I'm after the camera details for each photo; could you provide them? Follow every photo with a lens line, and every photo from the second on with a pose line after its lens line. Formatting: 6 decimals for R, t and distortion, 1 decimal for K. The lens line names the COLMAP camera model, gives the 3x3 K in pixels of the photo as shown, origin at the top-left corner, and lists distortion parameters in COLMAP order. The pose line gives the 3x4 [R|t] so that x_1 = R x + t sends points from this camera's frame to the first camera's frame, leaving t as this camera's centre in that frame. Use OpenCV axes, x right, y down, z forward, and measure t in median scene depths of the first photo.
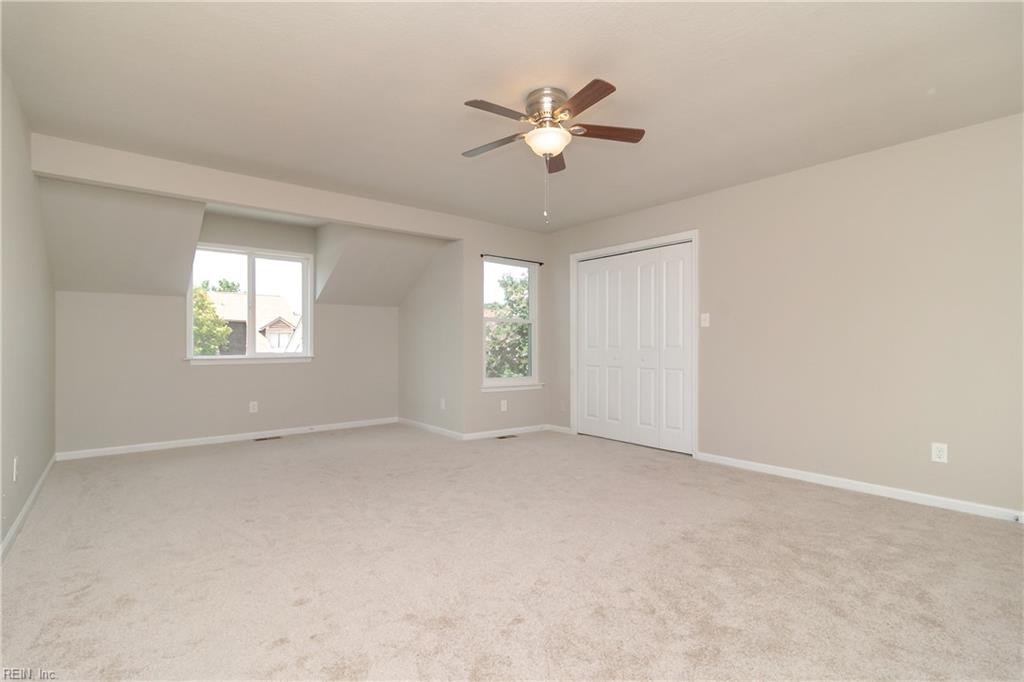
lens RADIAL K [[478.9, 0, 512.1], [0, 478.9, 302.4], [0, 0, 1]] dist [-0.000357, -0.000106]
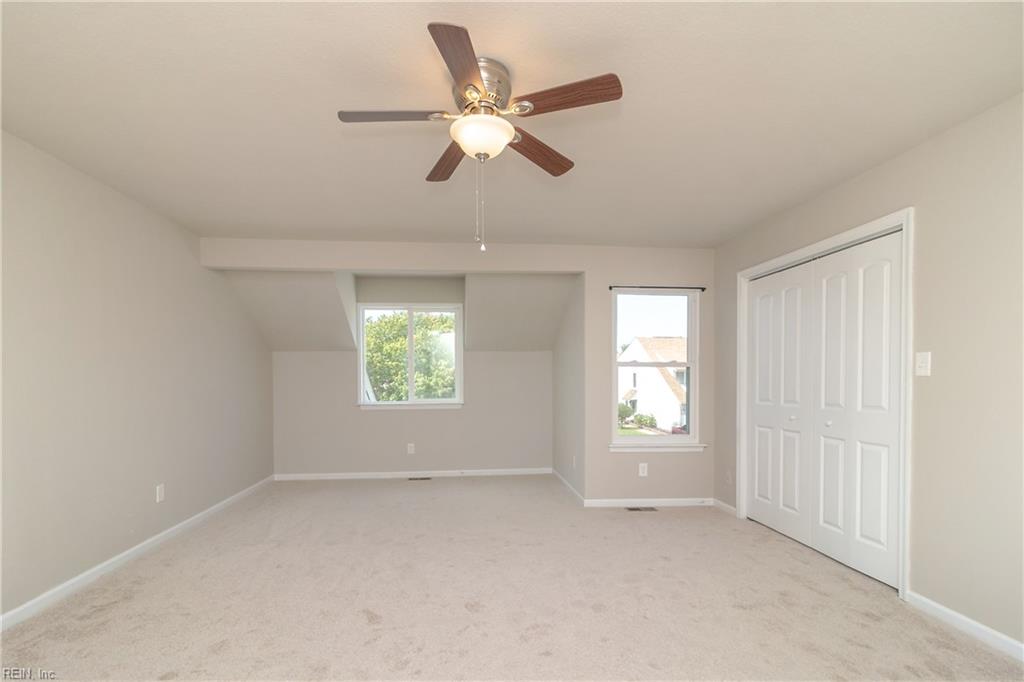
lens RADIAL K [[481.2, 0, 511.7], [0, 481.2, 355.1], [0, 0, 1]] dist [-0.002649, -0.000859]
pose [[0.830942, -0.028656, -0.555621, 0.266865], [0.051368, 0.998358, 0.025331, -0.011703], [0.553983, -0.049590, 0.831050, 0.214362]]
